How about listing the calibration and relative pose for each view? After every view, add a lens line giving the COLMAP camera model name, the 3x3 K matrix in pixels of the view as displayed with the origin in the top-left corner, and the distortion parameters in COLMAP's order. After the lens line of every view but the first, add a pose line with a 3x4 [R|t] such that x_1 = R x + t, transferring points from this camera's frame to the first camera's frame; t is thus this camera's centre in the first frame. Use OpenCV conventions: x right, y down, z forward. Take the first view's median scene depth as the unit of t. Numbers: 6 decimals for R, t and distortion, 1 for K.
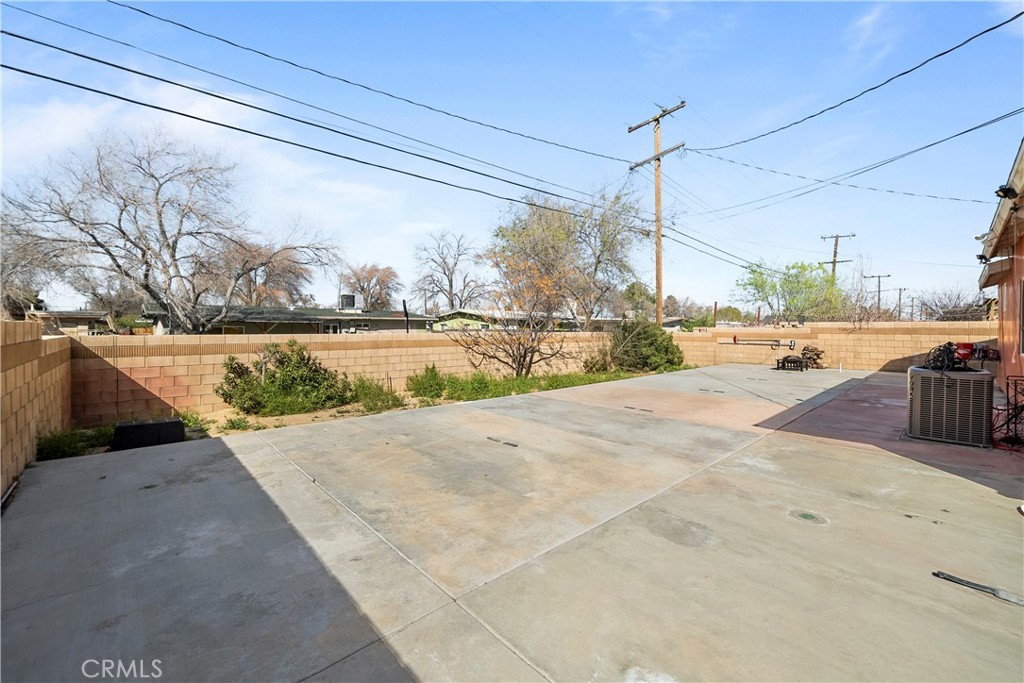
lens RADIAL K [[405.2, 0, 520.1], [0, 405.2, 339.2], [0, 0, 1]] dist [-0.000565, -0.000340]
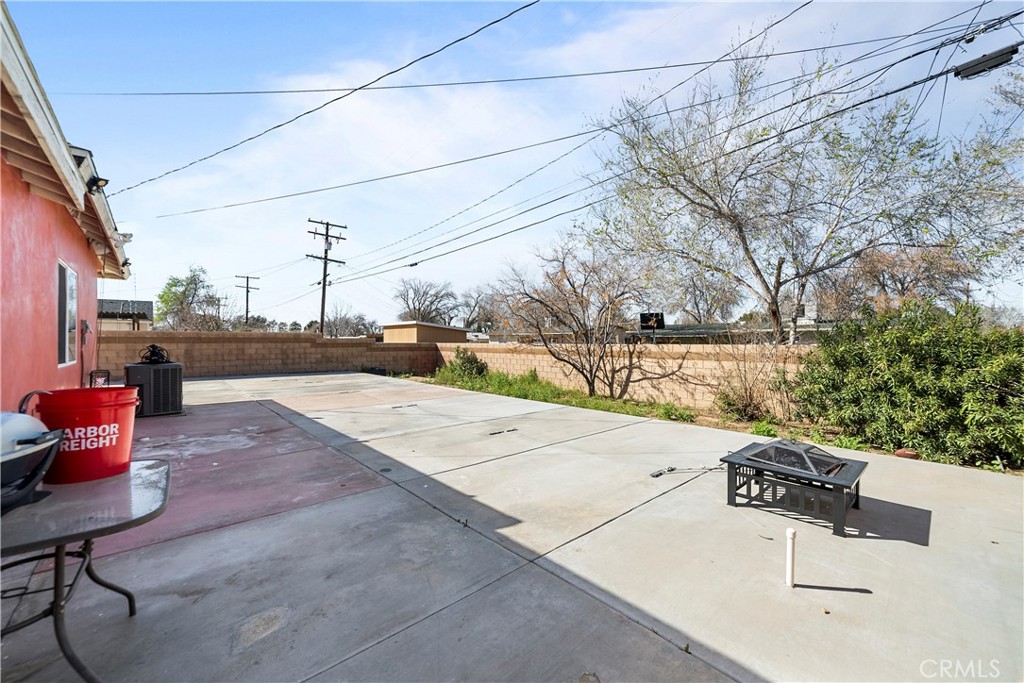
lens RADIAL K [[405.2, 0, 520.1], [0, 405.2, 339.2], [0, 0, 1]] dist [-0.000565, -0.000340]
pose [[-0.005601, -0.007170, -0.999959, 0.852606], [-0.030095, 0.999523, -0.006998, -0.015107], [0.999531, 0.030054, -0.005814, 0.769986]]
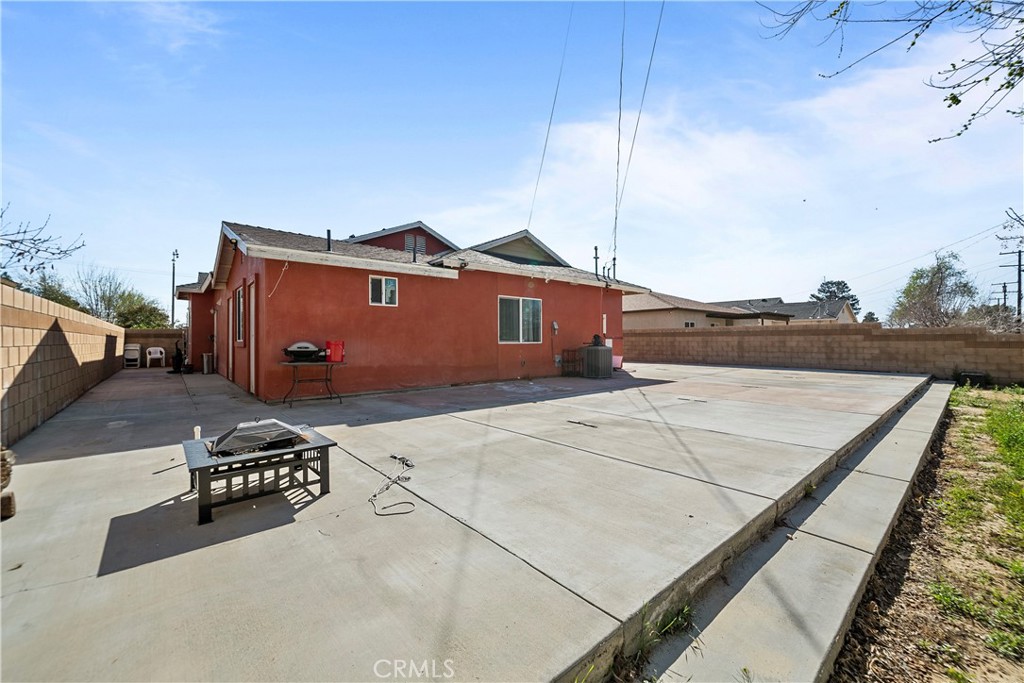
lens RADIAL K [[400.7, 0, 517.6], [0, 400.7, 341.7], [0, 0, 1]] dist [-0.000444, -0.000204]
pose [[-0.999736, -0.000296, 0.022959, 0.498795], [0.000480, 0.999428, 0.033808, -0.011208], [-0.022956, 0.033810, -0.999165, 1.112393]]
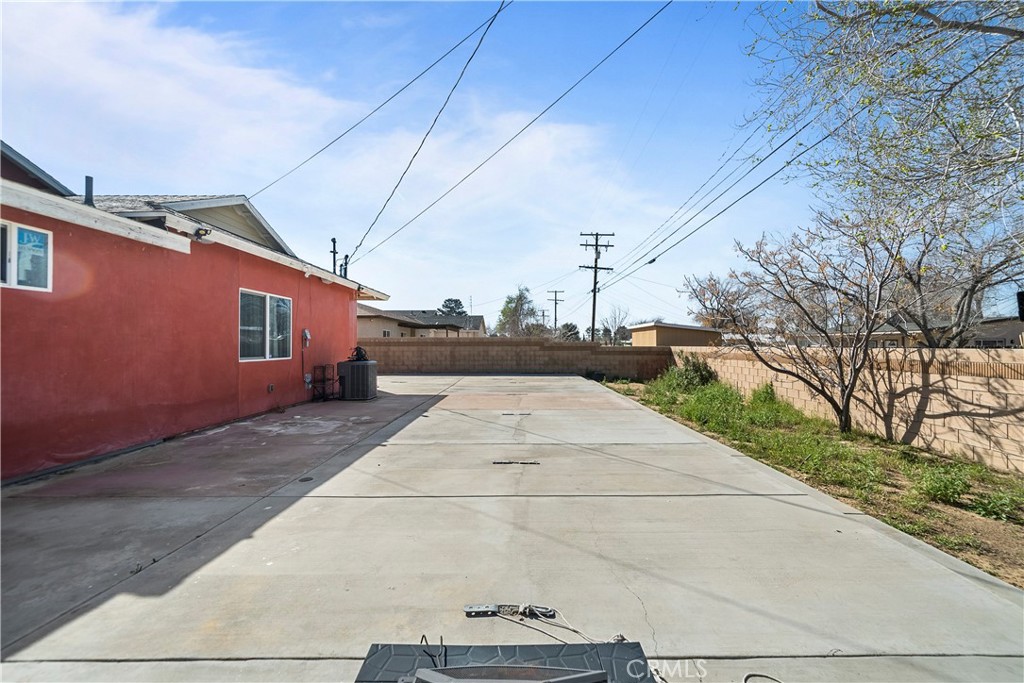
lens RADIAL K [[405.2, 0, 520.1], [0, 405.2, 339.2], [0, 0, 1]] dist [-0.000565, -0.000340]
pose [[-0.672364, -0.012924, -0.740108, 0.672306], [-0.022875, 0.999733, 0.003324, -0.018823], [0.739867, 0.019165, -0.672480, 0.958251]]
